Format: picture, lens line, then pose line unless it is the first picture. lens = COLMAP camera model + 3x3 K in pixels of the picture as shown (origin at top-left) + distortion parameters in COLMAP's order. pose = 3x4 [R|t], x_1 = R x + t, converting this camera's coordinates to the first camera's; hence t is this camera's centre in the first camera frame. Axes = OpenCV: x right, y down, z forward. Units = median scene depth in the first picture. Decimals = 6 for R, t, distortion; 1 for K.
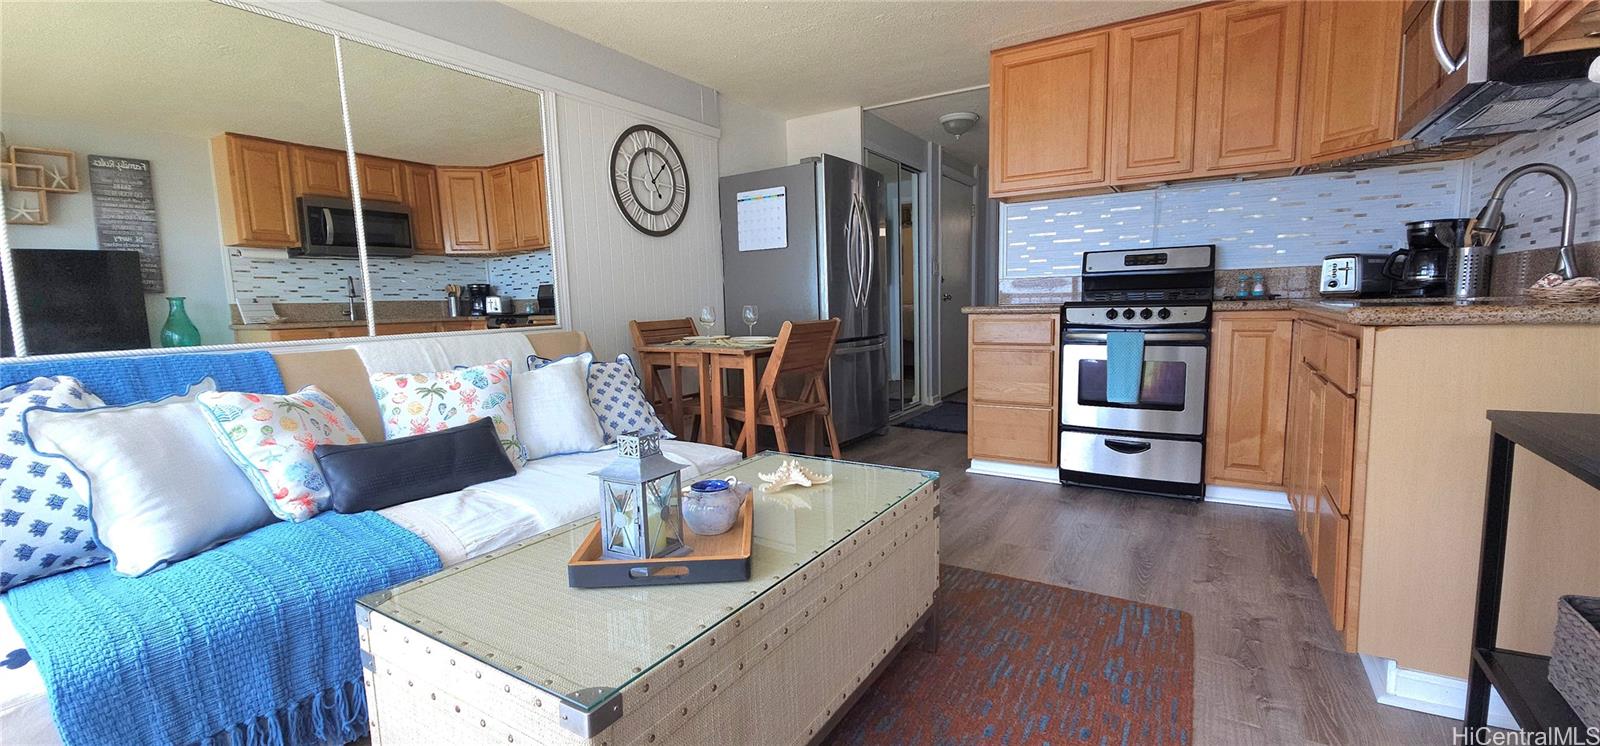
lens RADIAL K [[651.5, 0, 803.8], [0, 651.5, 377.8], [0, 0, 1]] dist [0.009472, -0.006067]
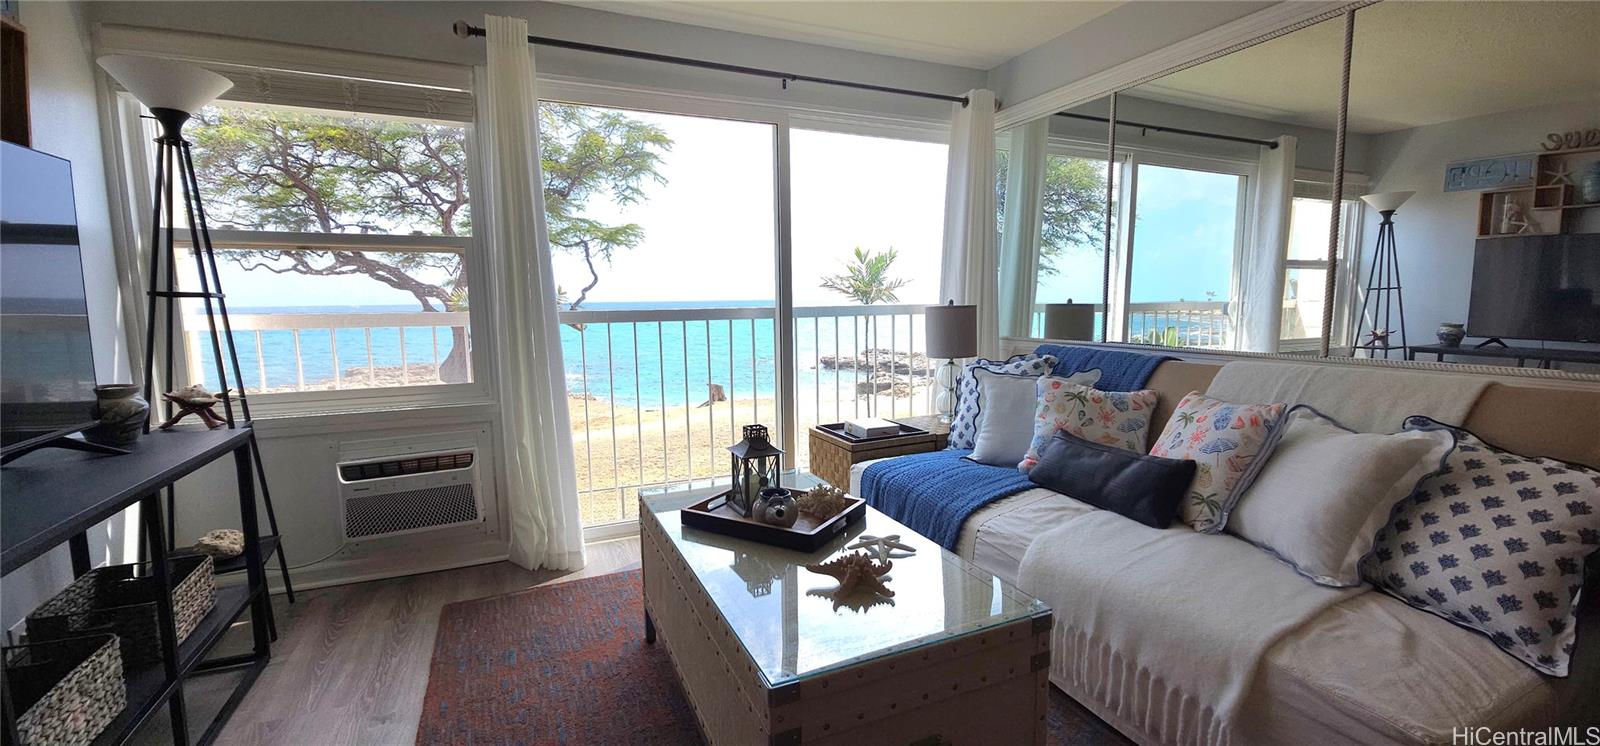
lens RADIAL K [[651.5, 0, 806.7], [0, 651.5, 372.7], [0, 0, 1]] dist [0.009472, -0.006067]
pose [[-0.545044, 0.132222, -0.827915, 0.359608], [-0.071831, 0.976491, 0.203239, -0.139761], [0.835324, 0.170244, -0.522733, 0.725932]]
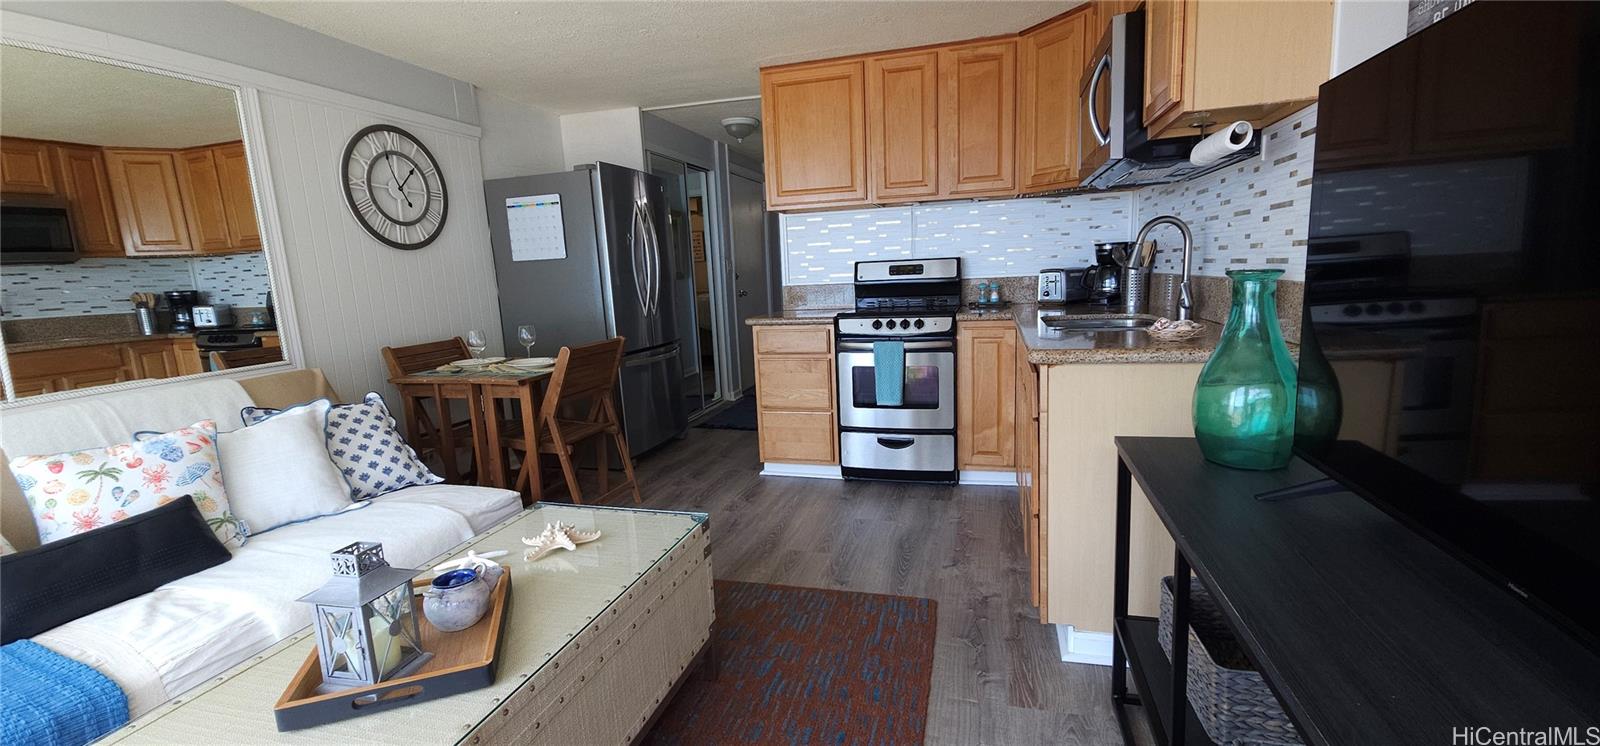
lens RADIAL K [[651.5, 0, 804.2], [0, 651.5, 378.3], [0, 0, 1]] dist [0.009472, -0.006067]
pose [[0.959550, -0.062740, 0.274458, 0.046044], [0.052002, 0.997576, 0.046231, -0.064525], [-0.276694, -0.030089, 0.960487, -0.025695]]
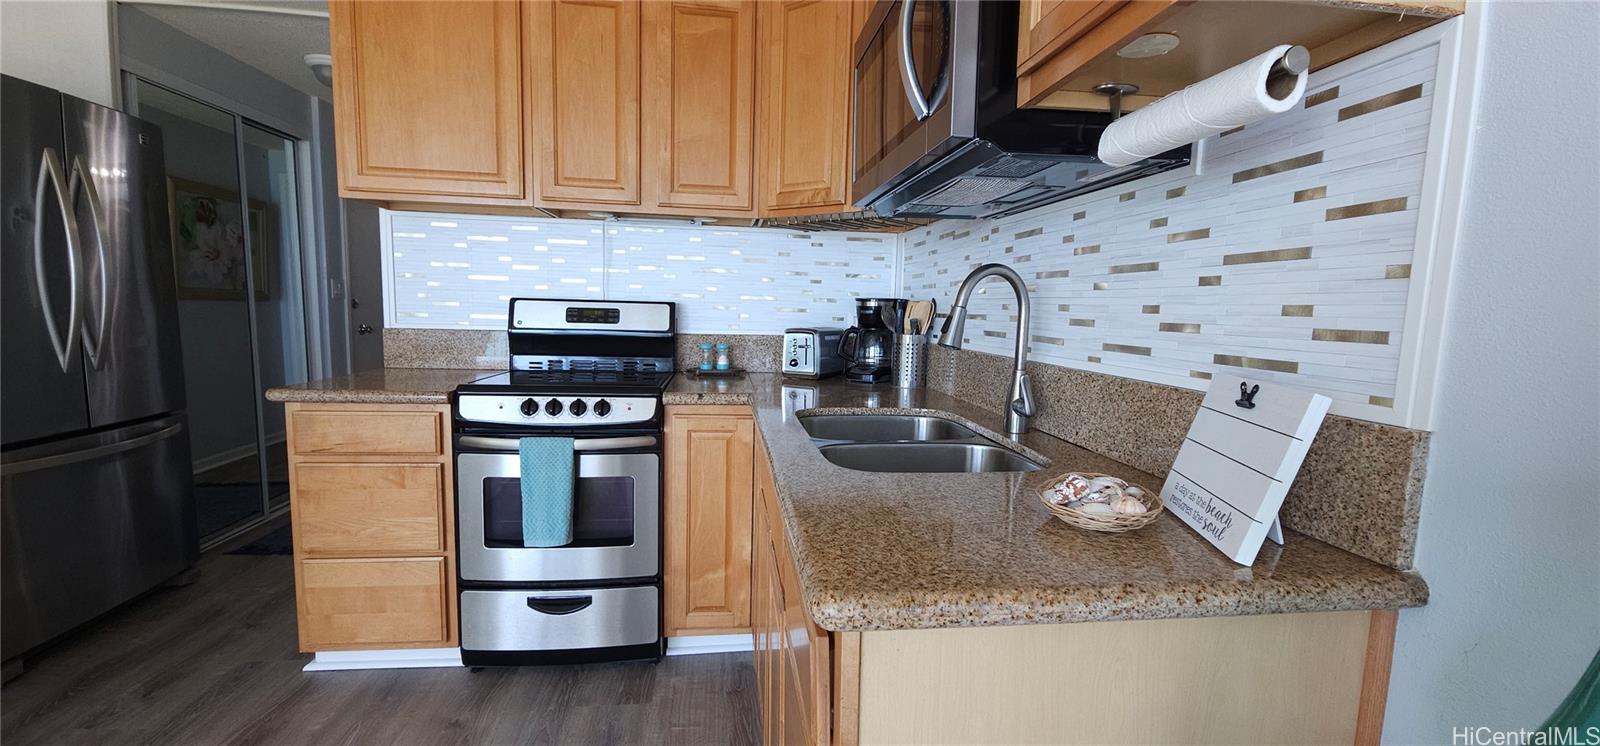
lens RADIAL K [[651.5, 0, 802.4], [0, 651.5, 377.2], [0, 0, 1]] dist [0.009472, -0.006067]
pose [[0.773643, -0.022923, 0.633207, 0.272660], [0.027414, 0.999621, 0.002693, -0.121412], [-0.633028, 0.015275, 0.773978, 0.327706]]
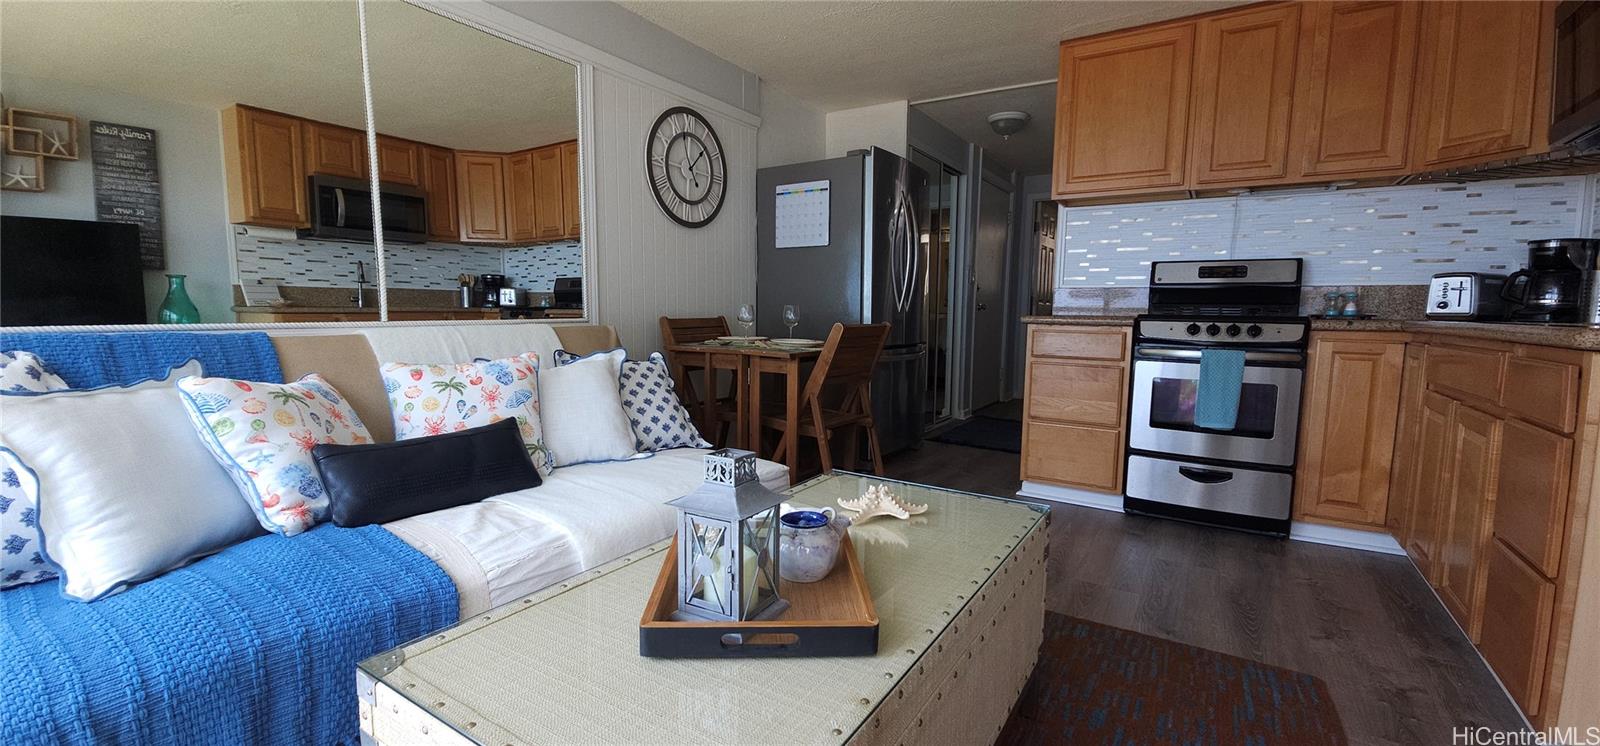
lens RADIAL K [[651.5, 0, 803.6], [0, 651.5, 377.4], [0, 0, 1]] dist [0.009472, -0.006067]
pose [[0.999250, 0.038499, -0.004141, -0.064623], [-0.038541, 0.999201, -0.010569, 0.000127], [0.003730, 0.010721, 0.999936, 0.087734]]
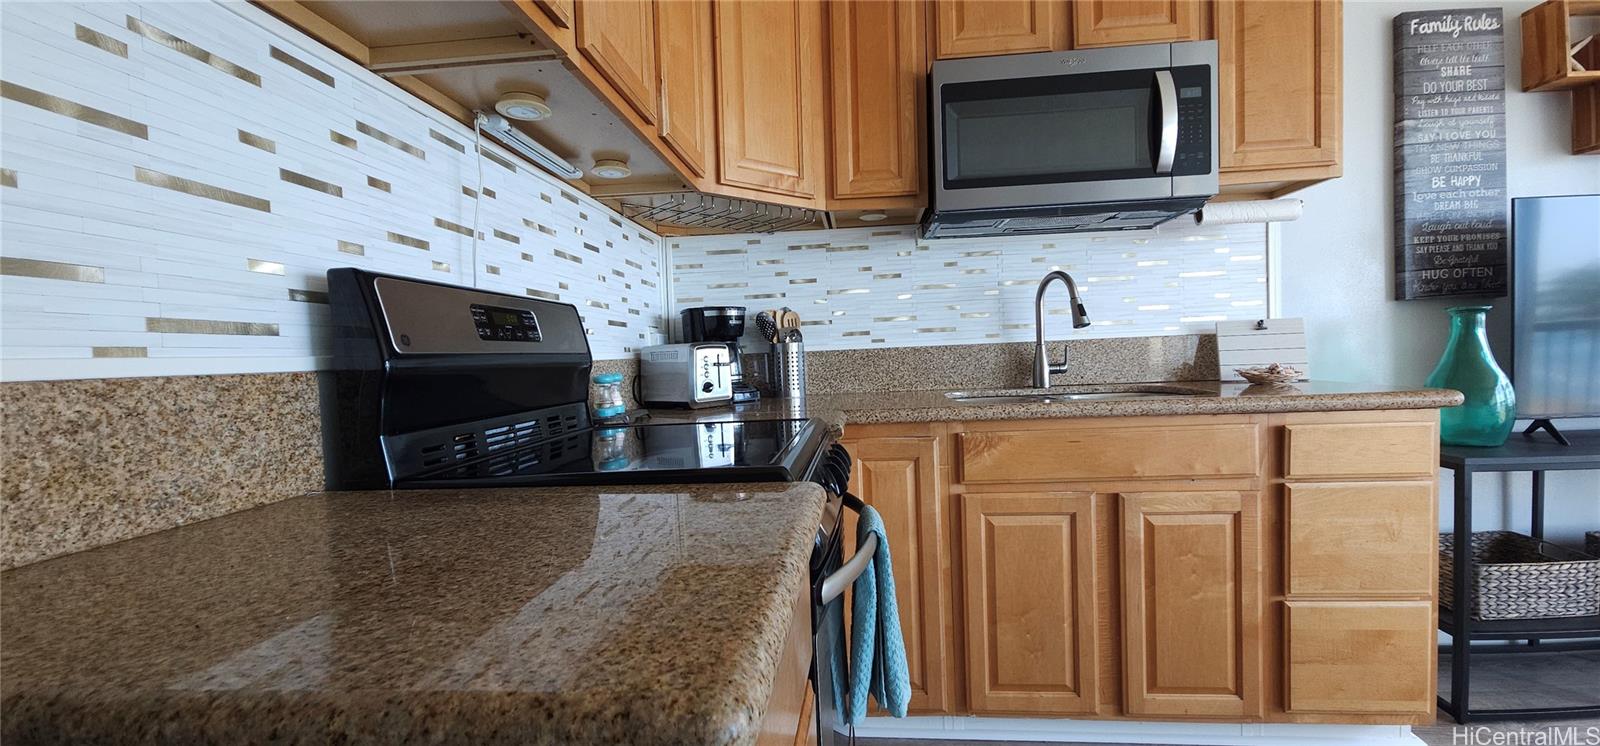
lens RADIAL K [[651.5, 0, 805.5], [0, 651.5, 377.2], [0, 0, 1]] dist [0.009472, -0.006067]
pose [[-0.447766, 0.011654, 0.894075, 0.183248], [0.154804, 0.985826, 0.064679, -0.171880], [-0.880648, 0.167367, -0.443224, 1.143912]]
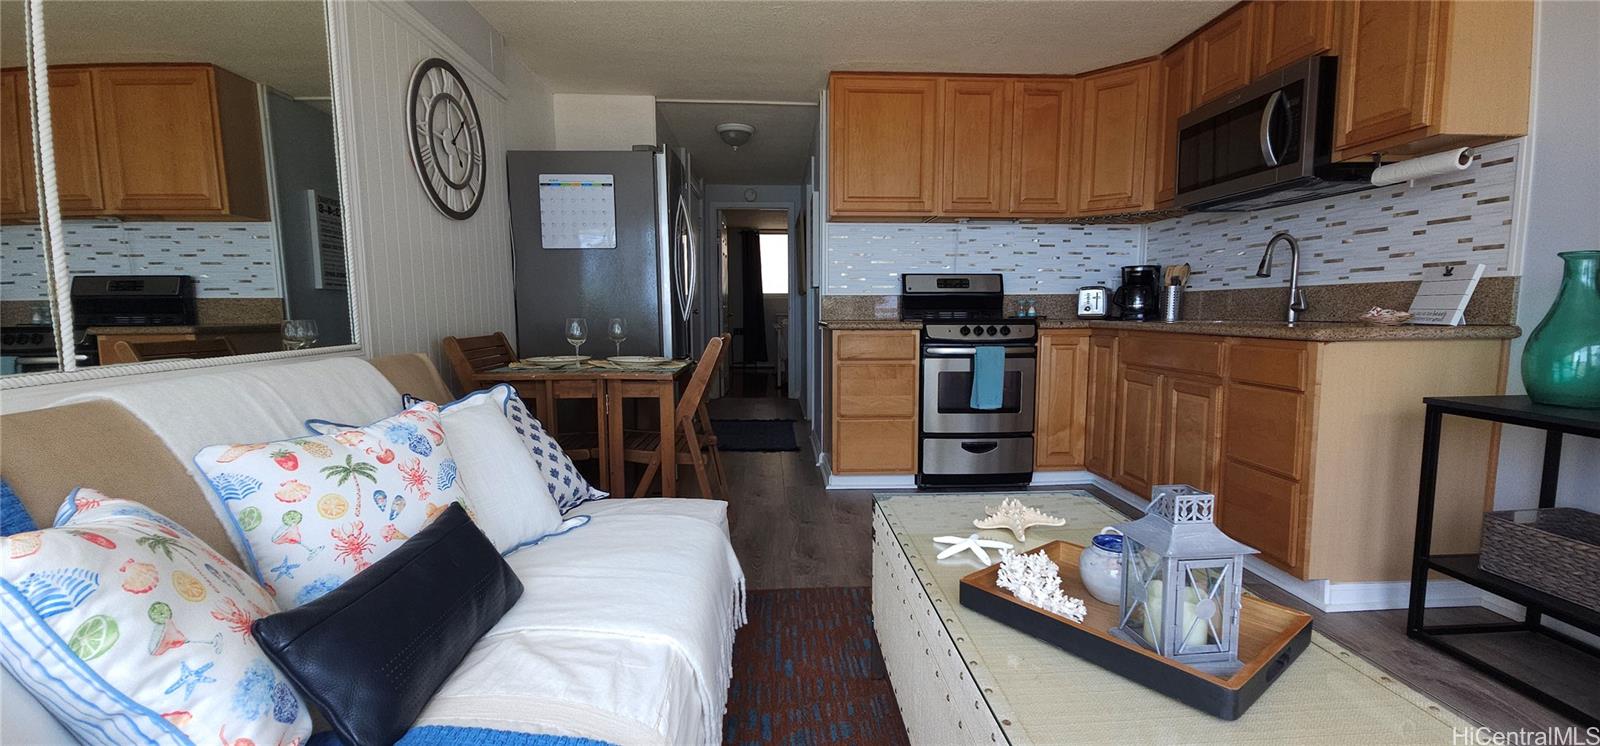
lens RADIAL K [[651.5, 0, 803.3], [0, 651.5, 377.8], [0, 0, 1]] dist [0.009472, -0.006067]
pose [[0.817734, -0.037595, 0.574367, -0.403248], [0.050028, 0.998731, -0.005854, -0.023926], [-0.573418, 0.033521, 0.818577, 0.243360]]
